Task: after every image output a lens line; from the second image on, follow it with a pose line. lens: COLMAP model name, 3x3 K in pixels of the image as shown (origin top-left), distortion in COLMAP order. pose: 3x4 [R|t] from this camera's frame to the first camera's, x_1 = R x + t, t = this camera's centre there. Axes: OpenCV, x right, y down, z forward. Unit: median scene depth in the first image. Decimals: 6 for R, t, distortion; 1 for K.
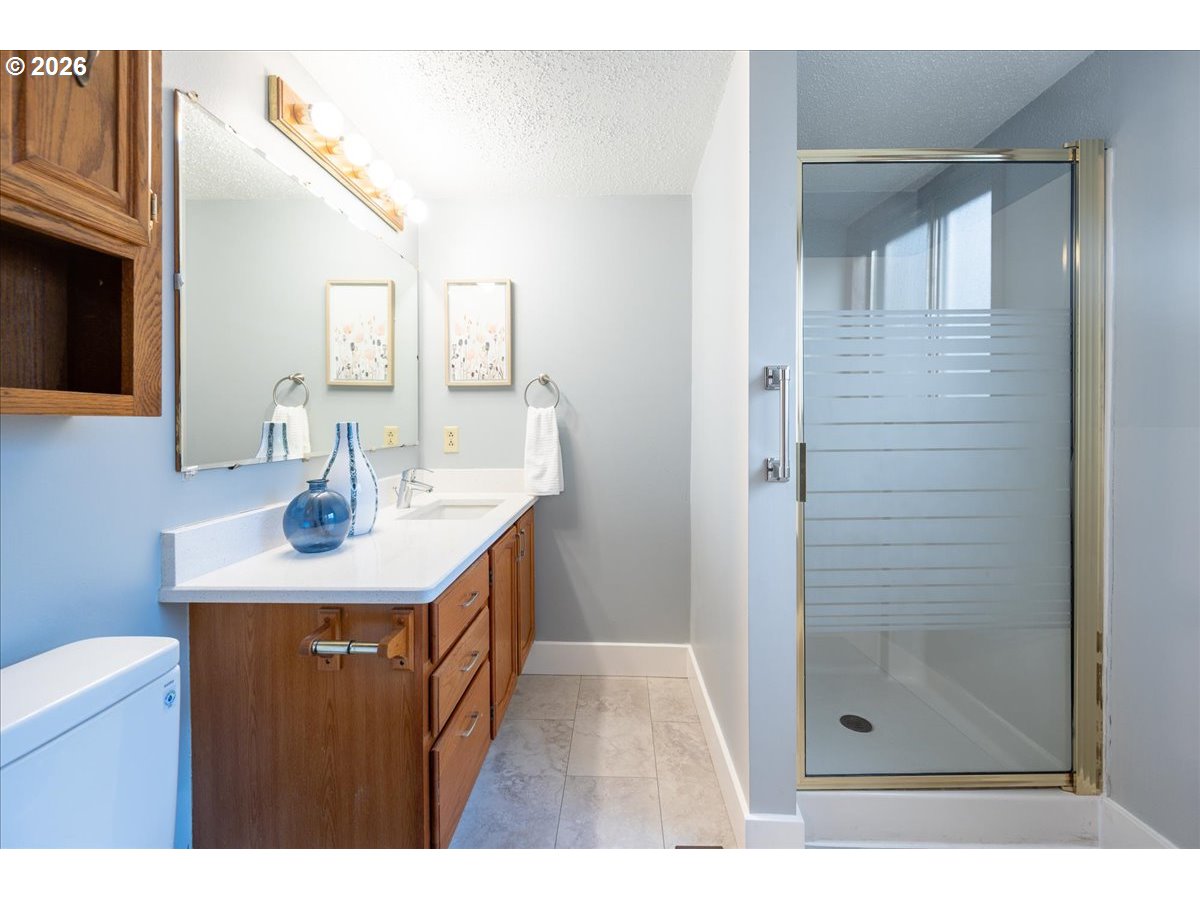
lens RADIAL K [[516.5, 0, 600.0], [0, 516.5, 450.0], [0, 0, 1]] dist [-0.000339, -0.000020]
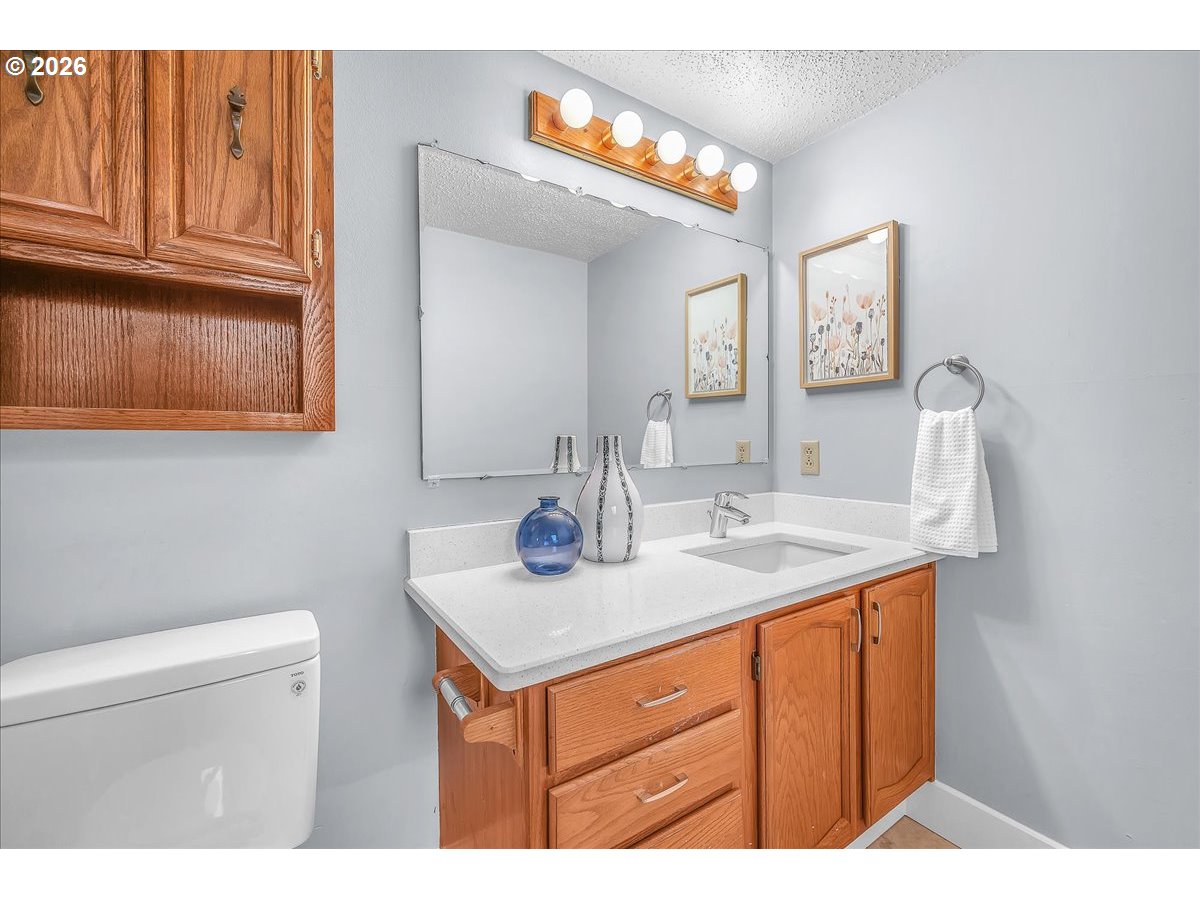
lens RADIAL K [[468.2, 0, 600.0], [0, 468.2, 450.0], [0, 0, 1]] dist [0.000176, -0.000022]
pose [[0.555104, 0.018943, -0.831565, 0.127895], [-0.039570, 0.999210, -0.003653, -0.017155], [0.830839, 0.034933, 0.555415, 0.365383]]
